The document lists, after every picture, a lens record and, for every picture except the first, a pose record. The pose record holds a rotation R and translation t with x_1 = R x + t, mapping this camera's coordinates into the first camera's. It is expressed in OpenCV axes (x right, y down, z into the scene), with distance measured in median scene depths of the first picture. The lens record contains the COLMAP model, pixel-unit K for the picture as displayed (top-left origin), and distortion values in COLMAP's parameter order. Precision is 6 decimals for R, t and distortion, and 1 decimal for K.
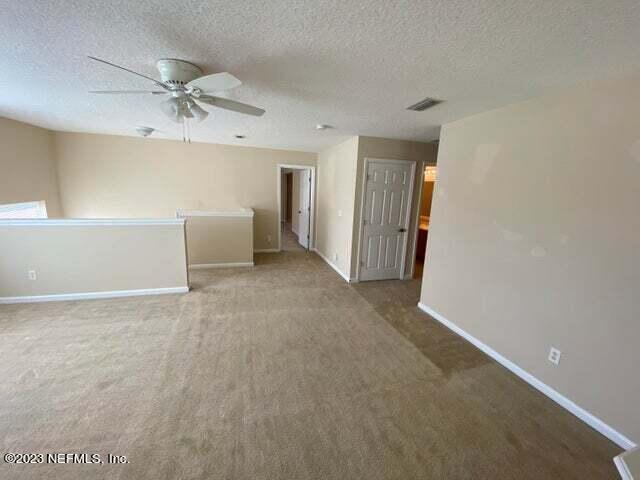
lens RADIAL K [[262.6, 0, 321.9], [0, 262.6, 238.4], [0, 0, 1]] dist [0.046875, -0.031941]
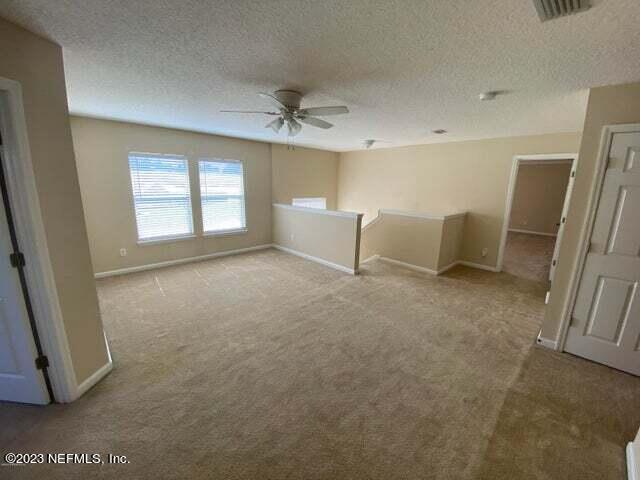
lens RADIAL K [[262.6, 0, 321.9], [0, 262.6, 238.4], [0, 0, 1]] dist [0.046875, -0.031941]
pose [[0.446987, 0.155900, -0.880850, 0.407642], [-0.176714, 0.980680, 0.083895, -0.029432], [0.876912, 0.118159, 0.465901, 0.283455]]
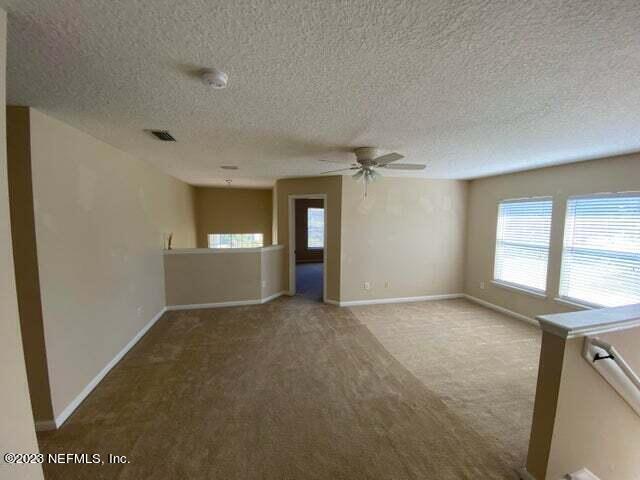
lens RADIAL K [[262.6, 0, 321.9], [0, 262.6, 238.4], [0, 0, 1]] dist [0.046875, -0.031941]
pose [[-0.997334, -0.054947, 0.048021, -0.185318], [-0.039775, 0.961032, 0.273561, -0.262581], [-0.061181, 0.270921, -0.960655, 1.259031]]
